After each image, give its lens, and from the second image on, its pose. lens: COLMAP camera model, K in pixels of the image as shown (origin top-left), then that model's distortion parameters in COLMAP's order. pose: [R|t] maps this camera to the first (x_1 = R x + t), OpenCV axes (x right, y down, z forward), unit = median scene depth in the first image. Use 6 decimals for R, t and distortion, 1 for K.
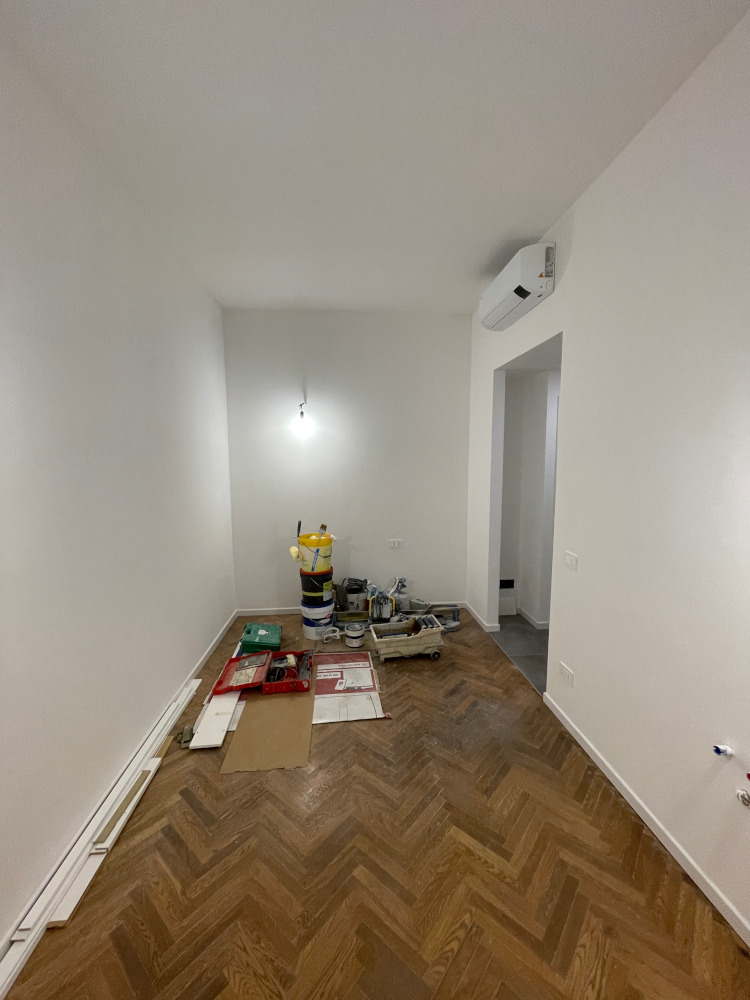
lens RADIAL K [[401.4, 0, 376.4], [0, 401.4, 502.4], [0, 0, 1]] dist [-0.002267, -0.000798]
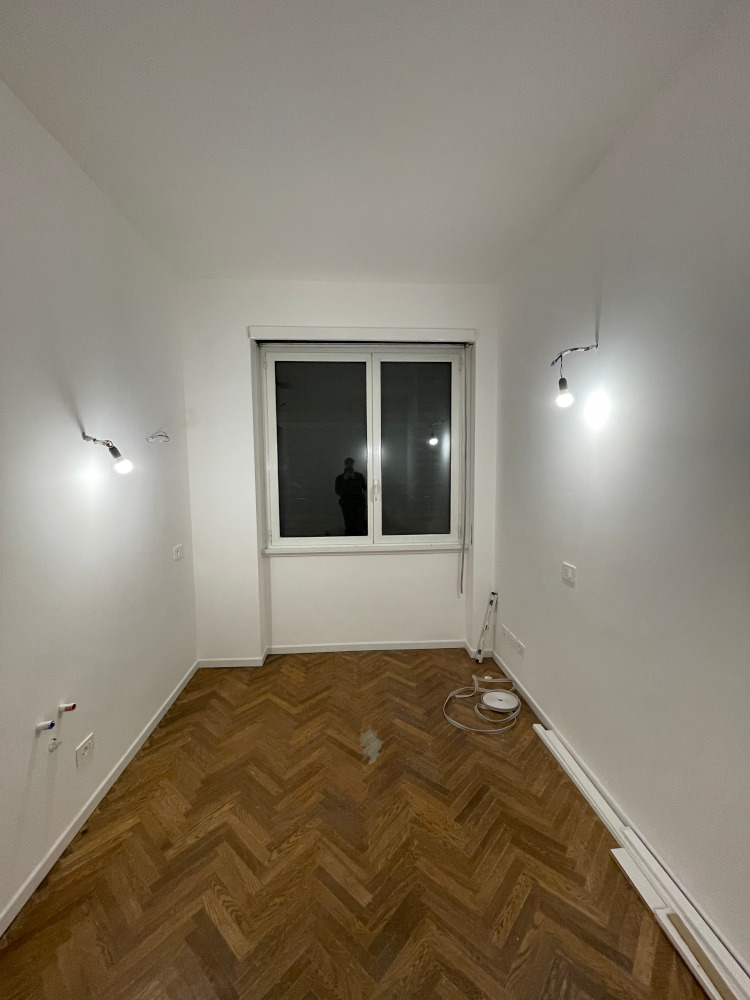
lens RADIAL K [[401.4, 0, 376.4], [0, 401.4, 502.4], [0, 0, 1]] dist [-0.002267, -0.000798]
pose [[-0.999746, 0.012667, 0.018666, -0.100181], [0.016035, 0.981052, 0.193082, -0.193055], [-0.015866, 0.193332, -0.981005, 1.780932]]
